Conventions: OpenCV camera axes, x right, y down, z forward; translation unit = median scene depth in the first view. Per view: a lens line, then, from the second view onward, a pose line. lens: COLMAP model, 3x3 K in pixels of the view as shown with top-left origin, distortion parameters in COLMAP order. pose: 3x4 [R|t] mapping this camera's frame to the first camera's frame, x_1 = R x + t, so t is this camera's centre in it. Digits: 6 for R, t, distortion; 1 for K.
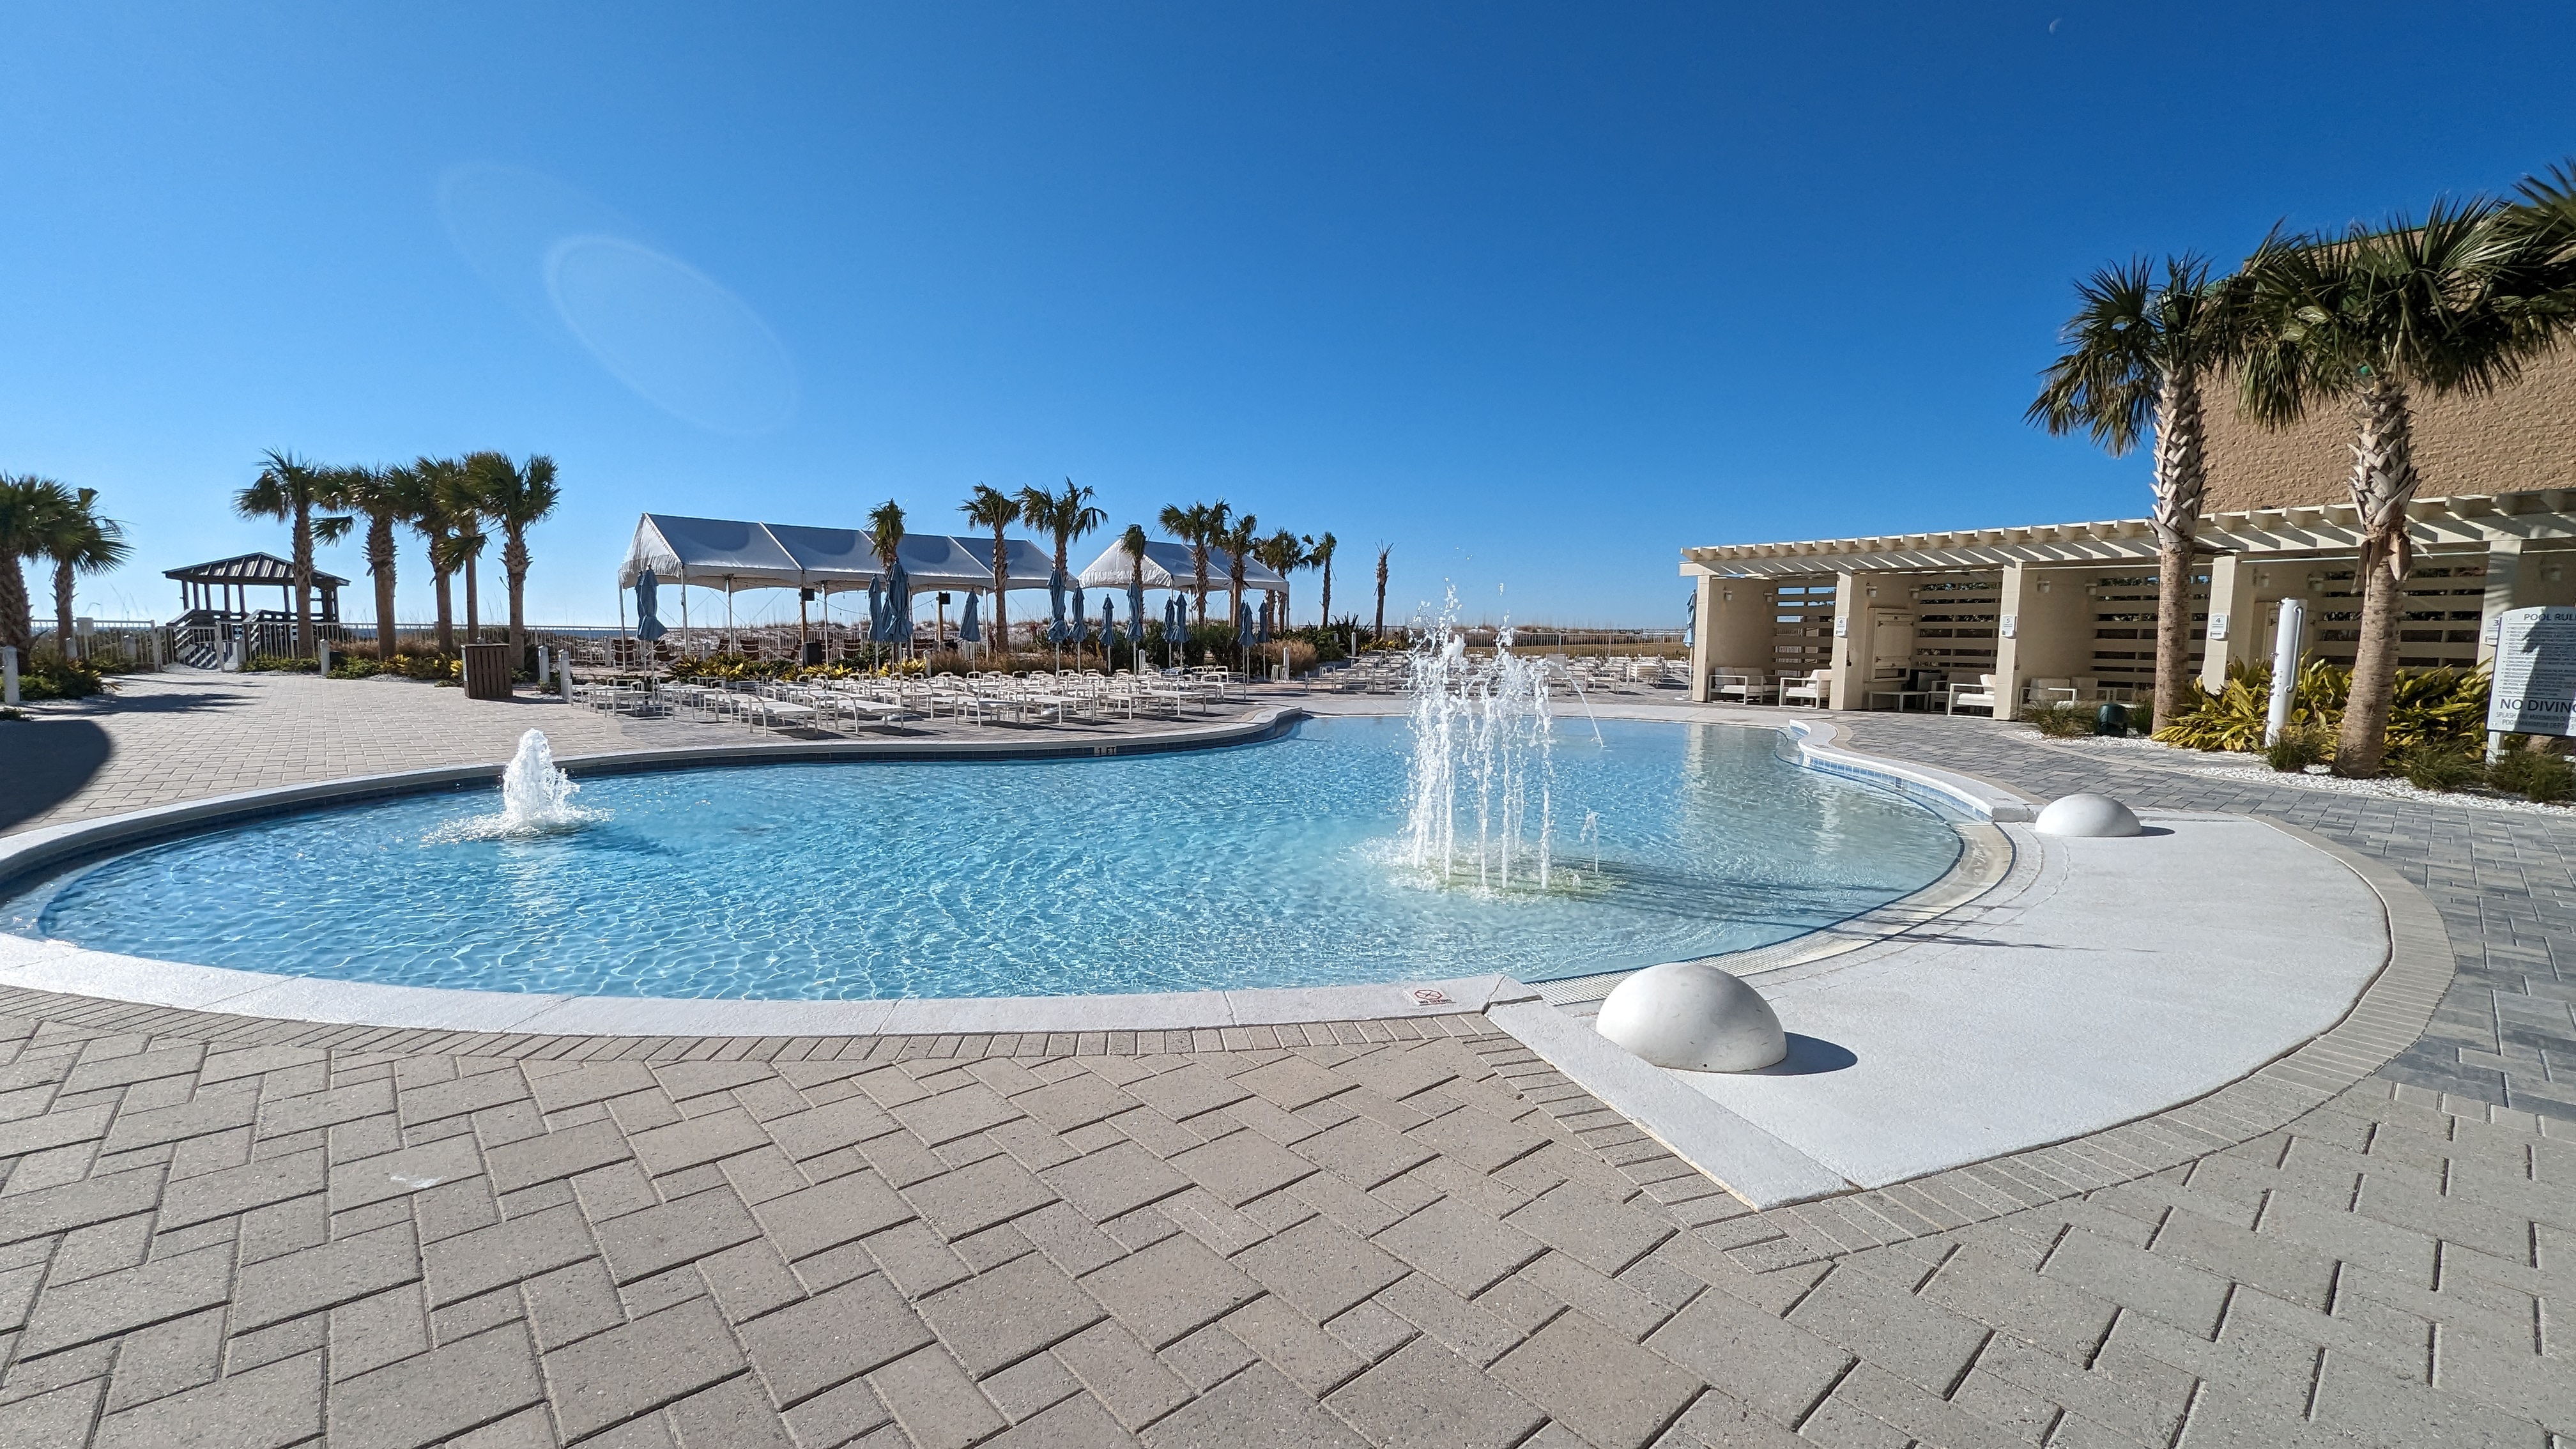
lens RADIAL K [[1052.7, 0, 1287.6], [0, 1052.7, 740.9], [0, 0, 1]] dist [-0.000750, -0.003586]
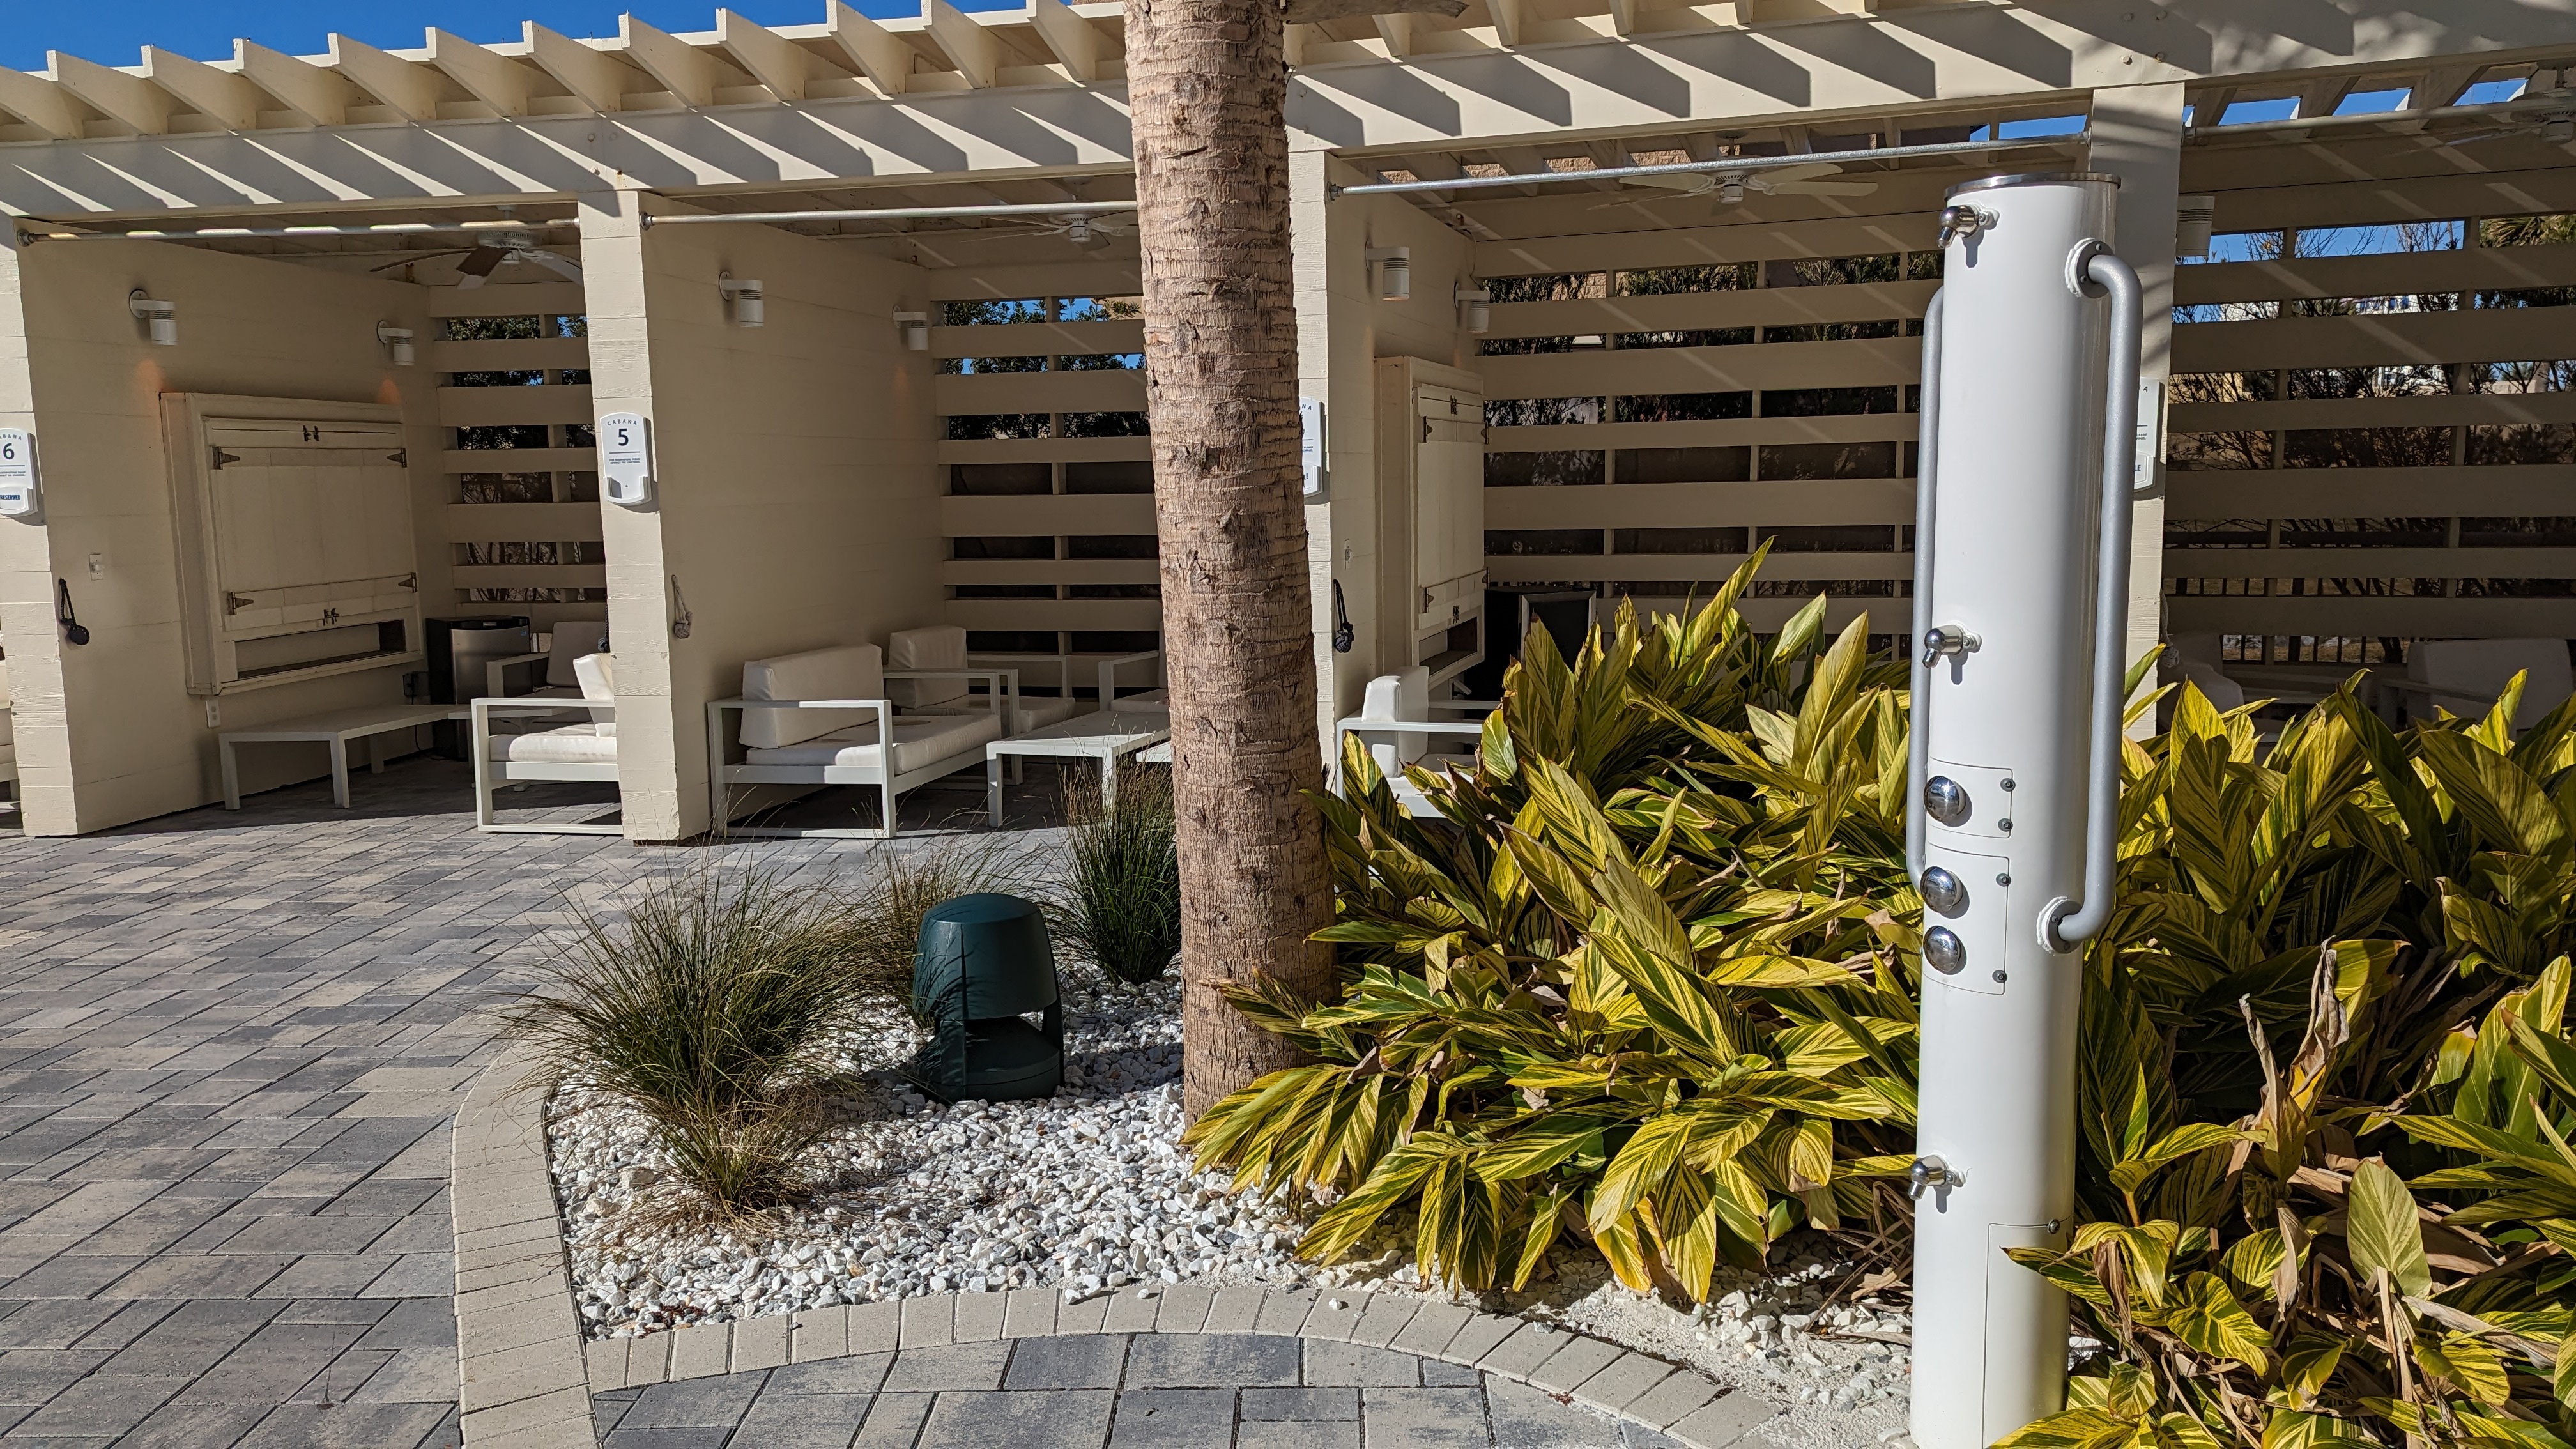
lens RADIAL K [[1824.3, 0, 1286.0], [0, 1824.3, 713.6], [0, 0, 1]] dist [0.114045, -0.109068]
pose [[0.695642, -0.115822, 0.708991, 0.427666], [0.100403, 0.992906, 0.063690, -0.055920], [-0.711338, 0.026880, 0.702336, 0.527421]]
